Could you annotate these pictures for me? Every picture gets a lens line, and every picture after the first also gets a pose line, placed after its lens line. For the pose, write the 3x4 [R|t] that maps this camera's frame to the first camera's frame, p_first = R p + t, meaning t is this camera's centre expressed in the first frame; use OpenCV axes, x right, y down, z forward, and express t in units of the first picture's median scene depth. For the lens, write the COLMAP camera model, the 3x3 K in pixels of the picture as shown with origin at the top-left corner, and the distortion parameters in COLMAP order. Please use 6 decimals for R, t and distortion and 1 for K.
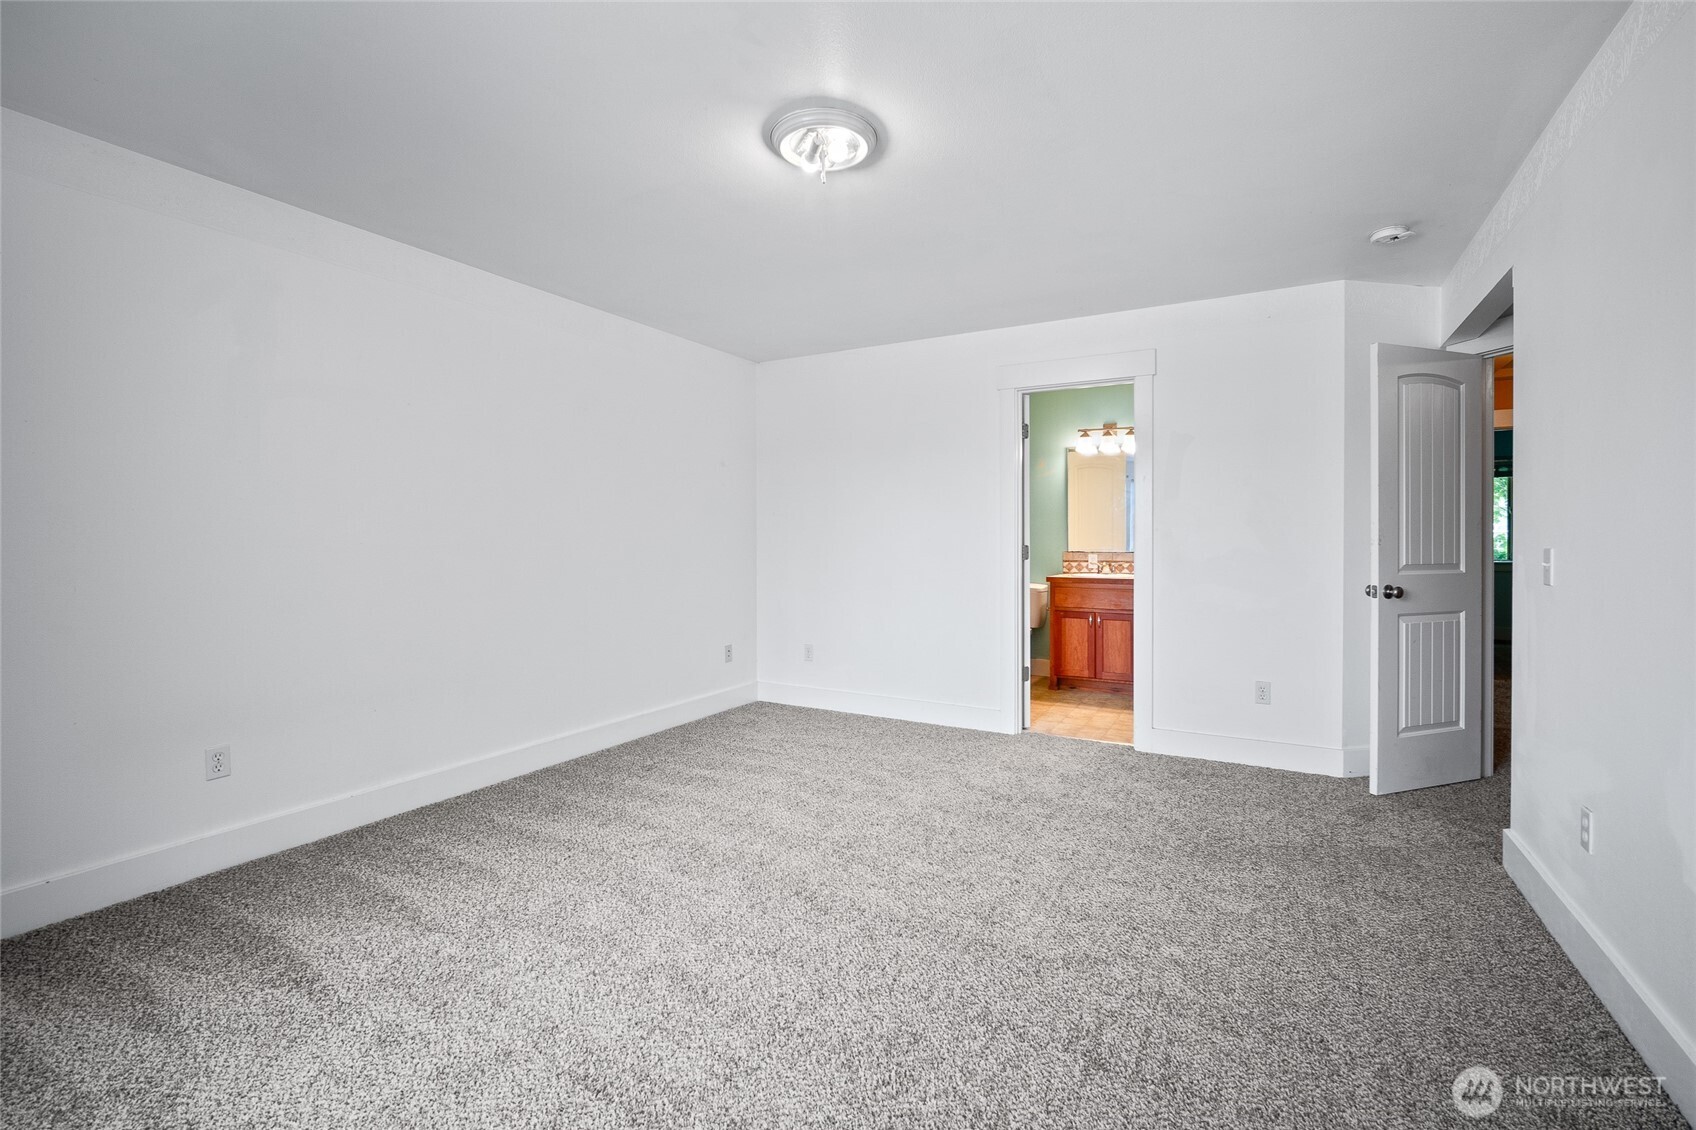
lens RADIAL K [[750.4, 0, 845.6], [0, 750.4, 561.5], [0, 0, 1]] dist [-0.011439, 0.003704]
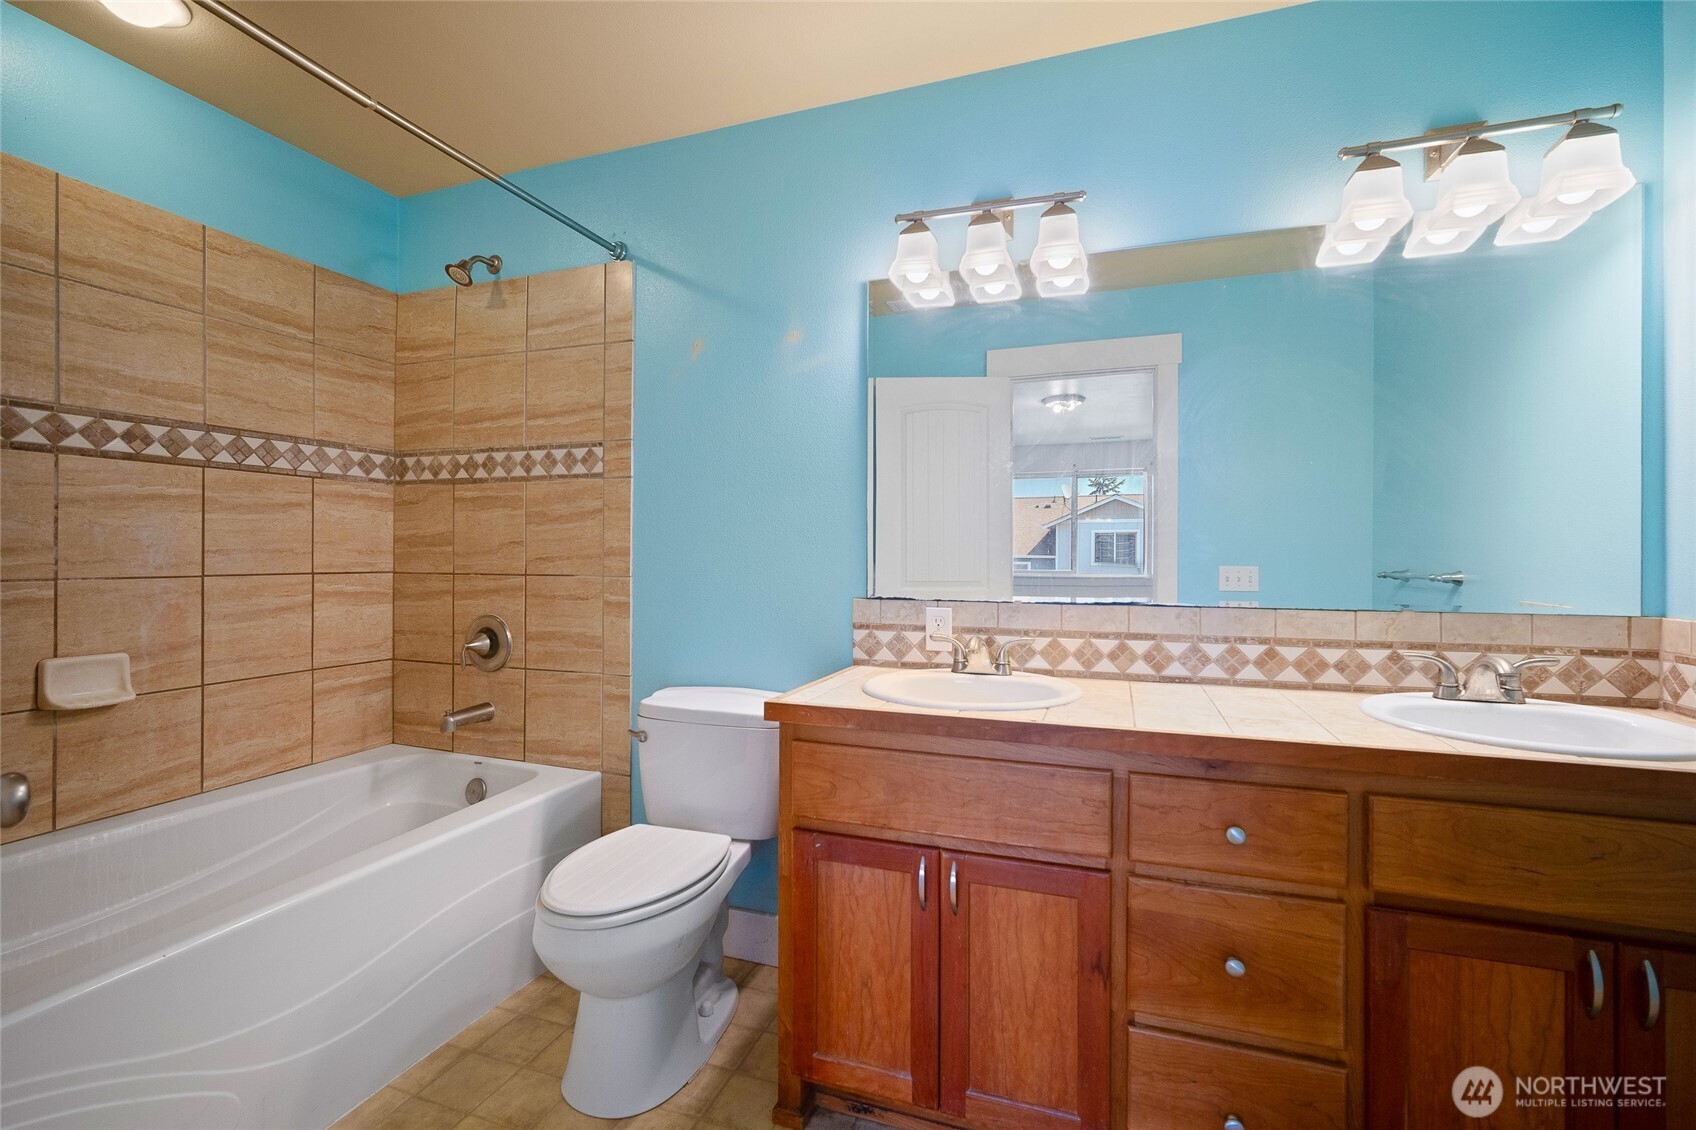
lens RADIAL K [[750.4, 0, 845.6], [0, 750.4, 561.5], [0, 0, 1]] dist [-0.011439, 0.003704]
pose [[0.986325, 0.006340, 0.164691, 0.241300], [-0.005342, 0.999965, -0.006499, -0.027645], [-0.164726, 0.005530, 0.986324, 0.701095]]
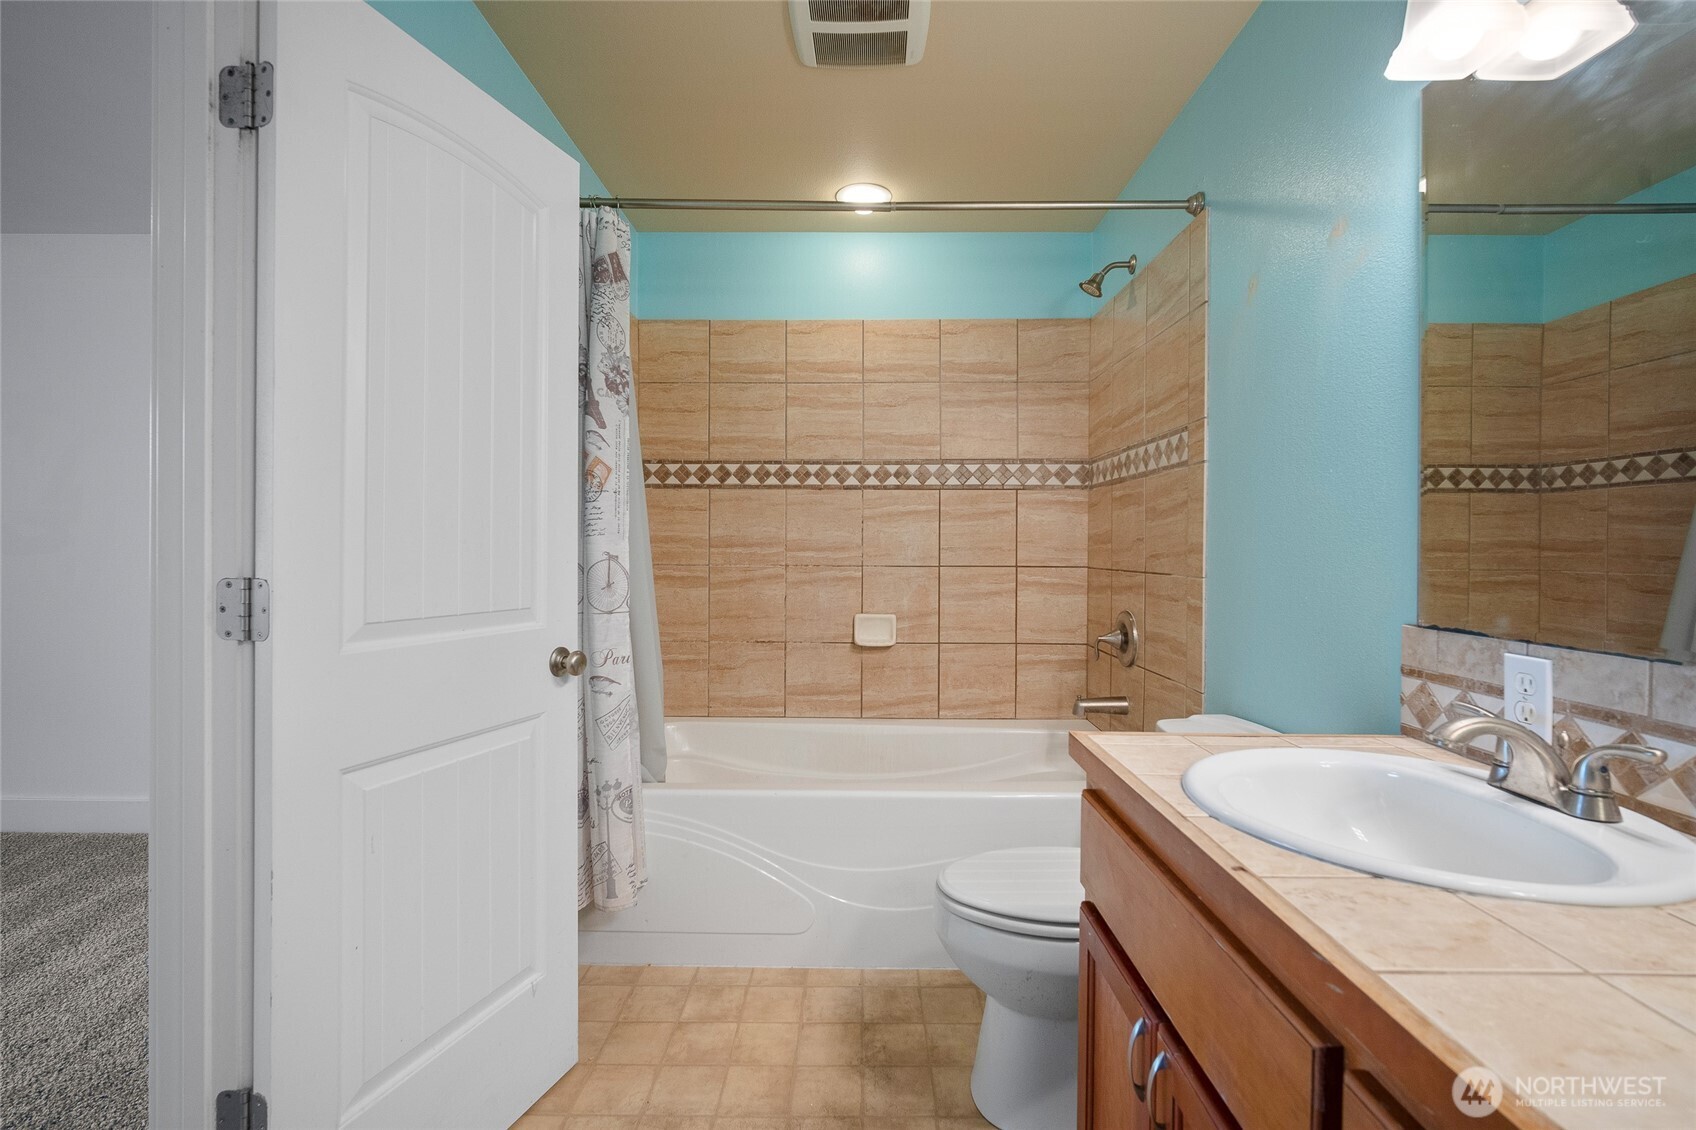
lens RADIAL K [[750.4, 0, 845.6], [0, 750.4, 561.5], [0, 0, 1]] dist [-0.011439, 0.003704]
pose [[0.470017, 0.021816, -0.882388, 0.411777], [-0.019176, 0.999711, 0.014503, -0.030727], [0.882449, 0.010104, 0.470299, 0.803750]]
